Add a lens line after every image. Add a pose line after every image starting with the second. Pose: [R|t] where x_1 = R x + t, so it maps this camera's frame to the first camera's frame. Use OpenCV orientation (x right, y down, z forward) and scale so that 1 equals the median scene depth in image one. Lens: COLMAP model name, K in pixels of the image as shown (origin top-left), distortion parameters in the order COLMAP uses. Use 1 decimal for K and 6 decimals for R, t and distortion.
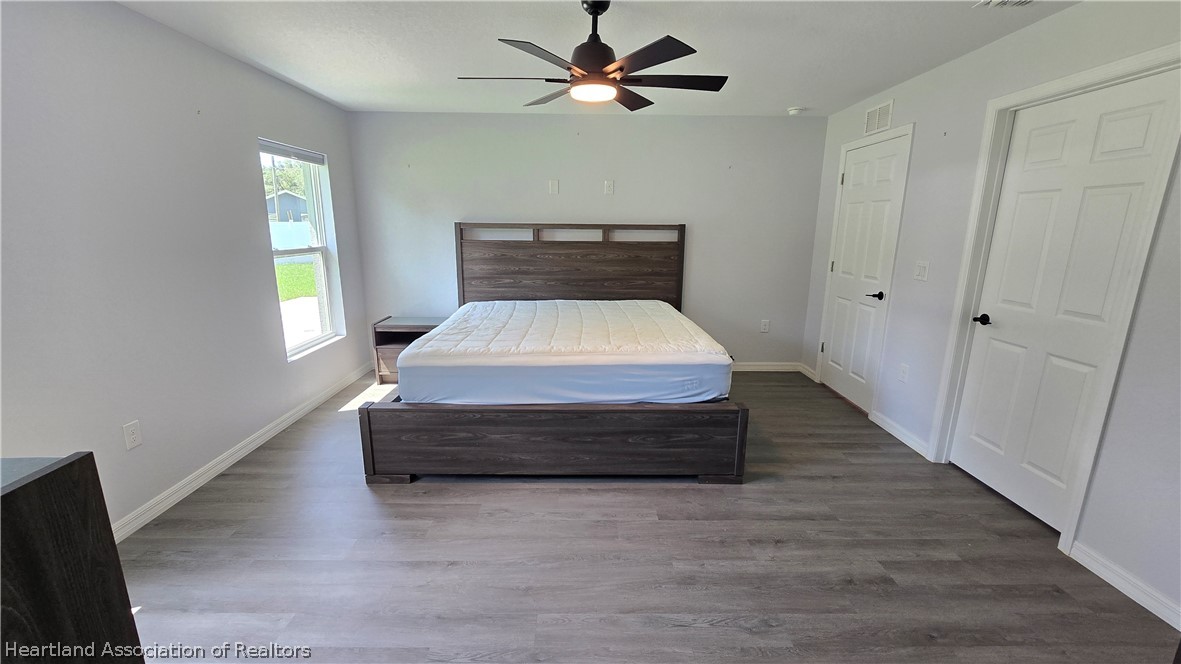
lens RADIAL K [[487.8, 0, 588.2], [0, 487.8, 337.8], [0, 0, 1]] dist [-0.000440, 0.000488]
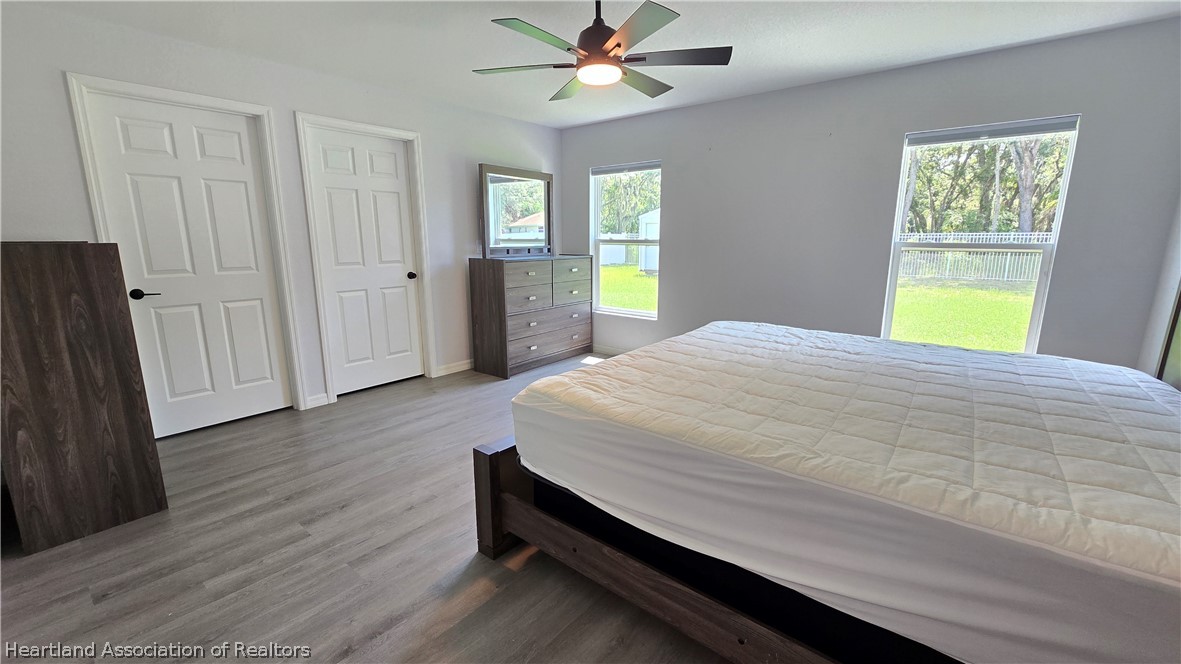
lens RADIAL K [[487.8, 0, 588.2], [0, 487.8, 337.8], [0, 0, 1]] dist [-0.000440, 0.000488]
pose [[-0.651349, 0.145314, -0.744734, 0.838636], [-0.183694, 0.922096, 0.340581, -0.318280], [0.736208, 0.358640, -0.573912, 1.697489]]
